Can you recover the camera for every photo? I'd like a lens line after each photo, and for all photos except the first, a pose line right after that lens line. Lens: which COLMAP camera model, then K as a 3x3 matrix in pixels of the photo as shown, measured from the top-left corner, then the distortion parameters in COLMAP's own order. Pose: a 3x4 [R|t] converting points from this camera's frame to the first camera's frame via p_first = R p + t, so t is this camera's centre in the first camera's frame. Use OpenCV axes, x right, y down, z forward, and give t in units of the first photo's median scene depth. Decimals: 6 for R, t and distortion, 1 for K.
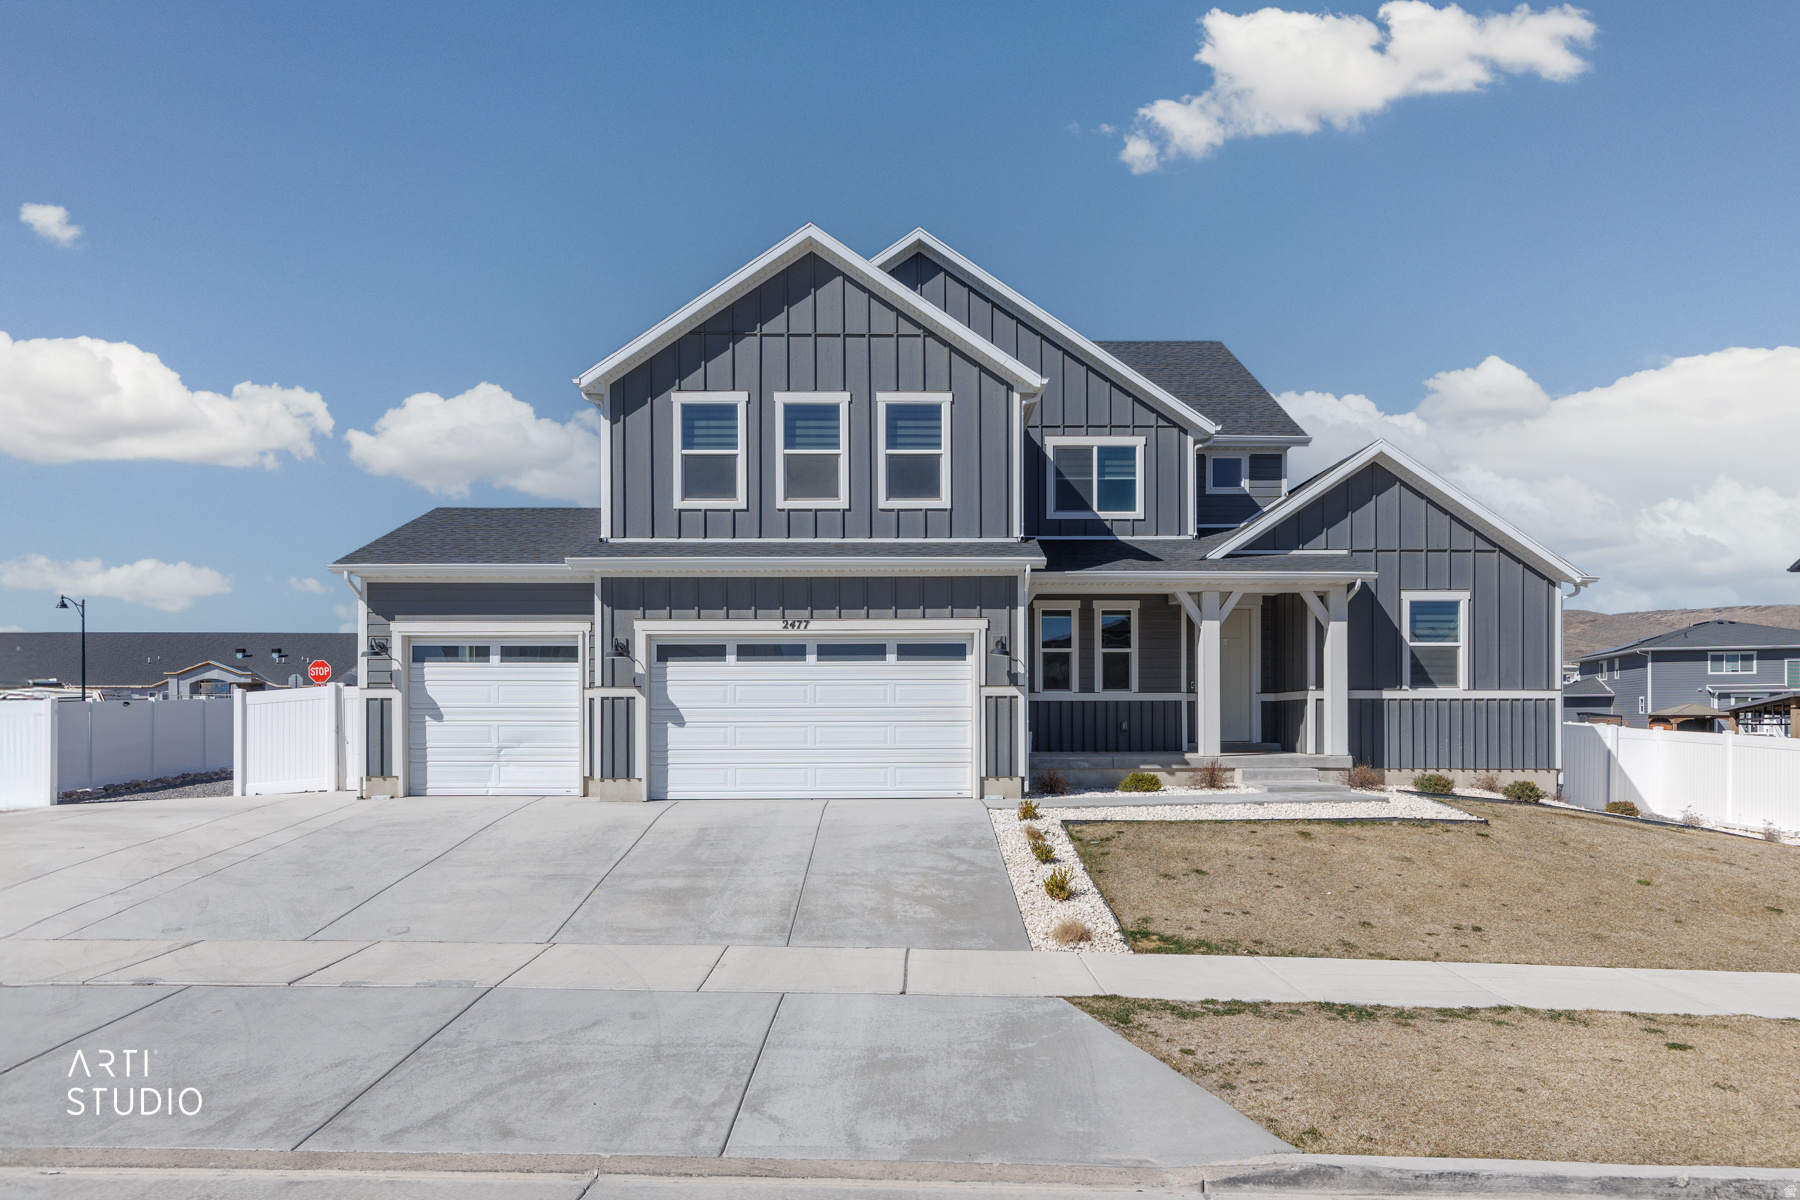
lens RADIAL K [[1131.4, 0, 901.7], [0, 1131.4, 664.5], [0, 0, 1]] dist [0.037579, 0.000048]
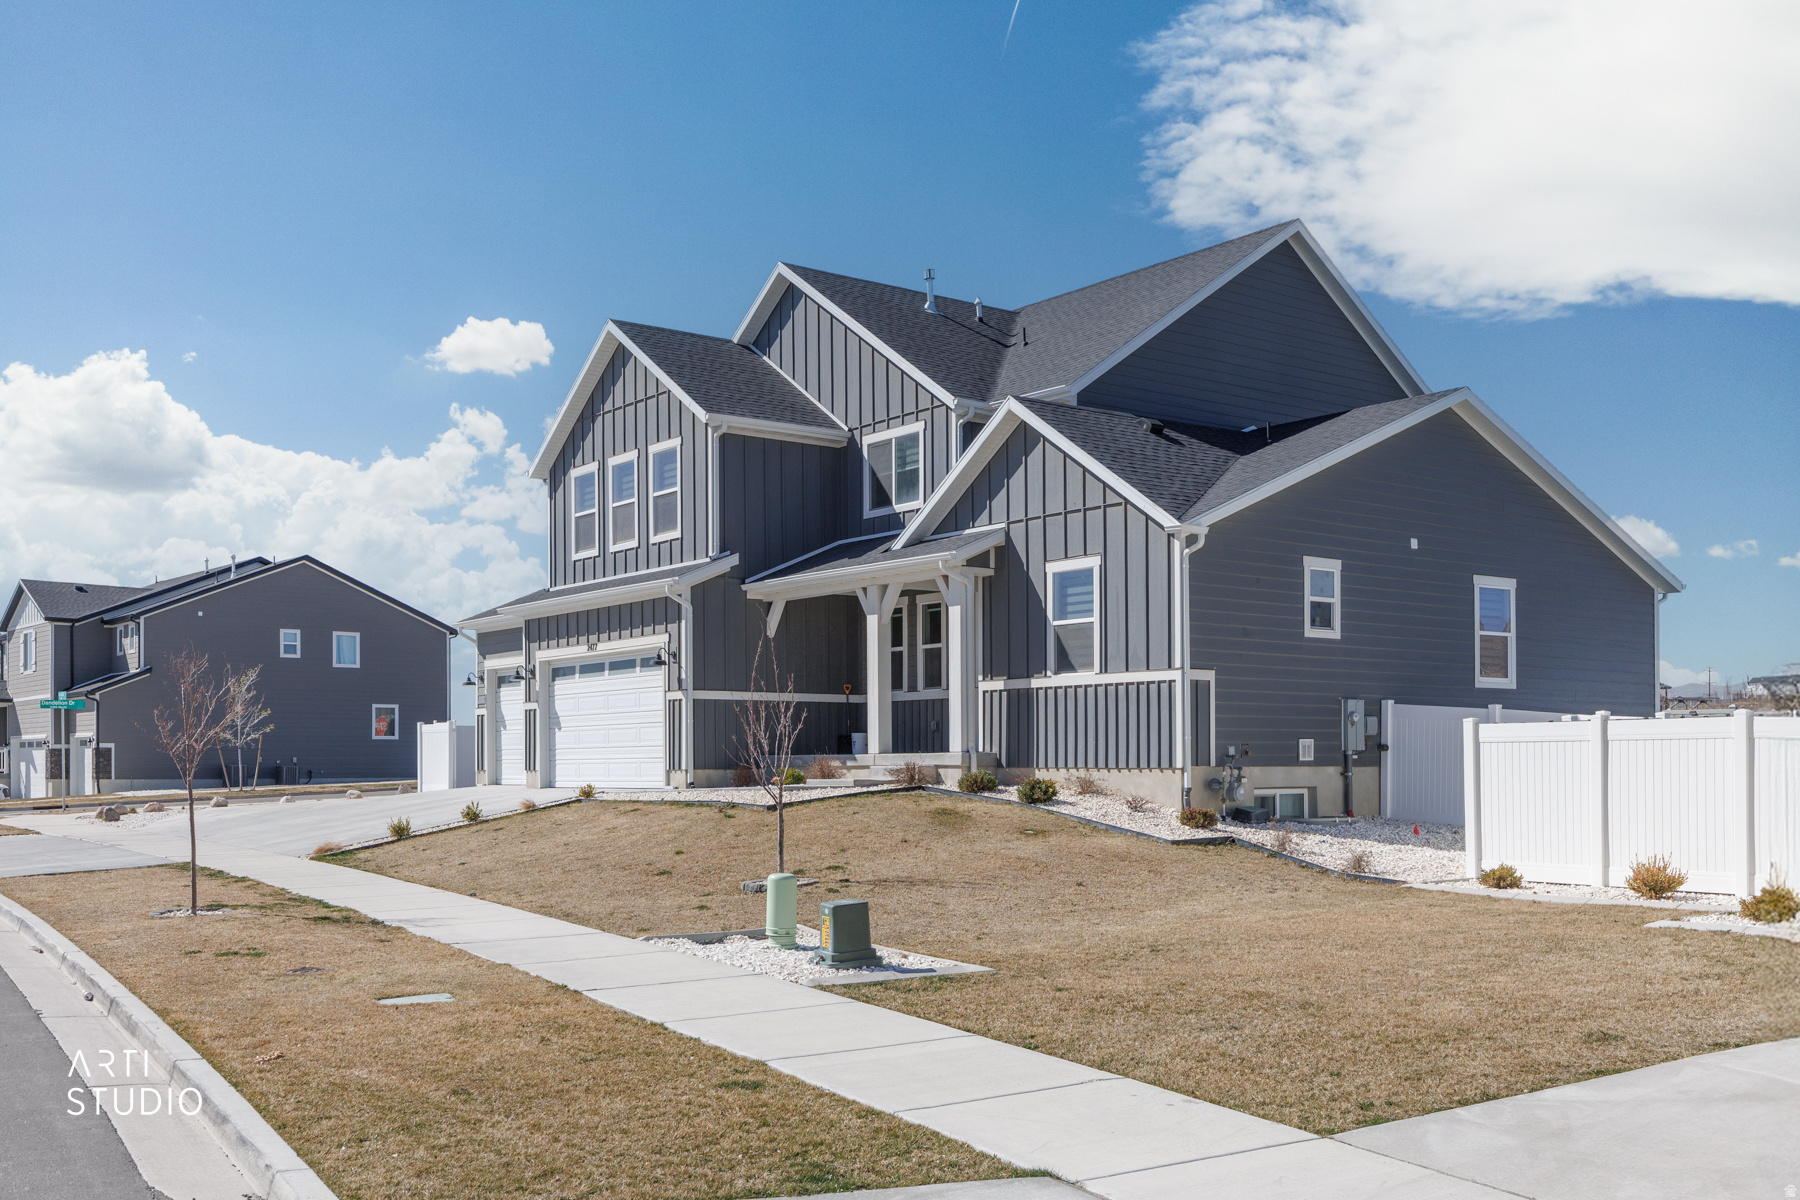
lens RADIAL K [[1795.4, 0, 900.0], [0, 1795.4, 600.0], [0, 0, 1]] dist [-0.075893, -0.001551]
pose [[0.572482, -0.075621, -0.816422, 1.518741], [0.042620, 0.997136, -0.062474, 0.045193], [0.818809, 0.000970, 0.574066, 0.128685]]
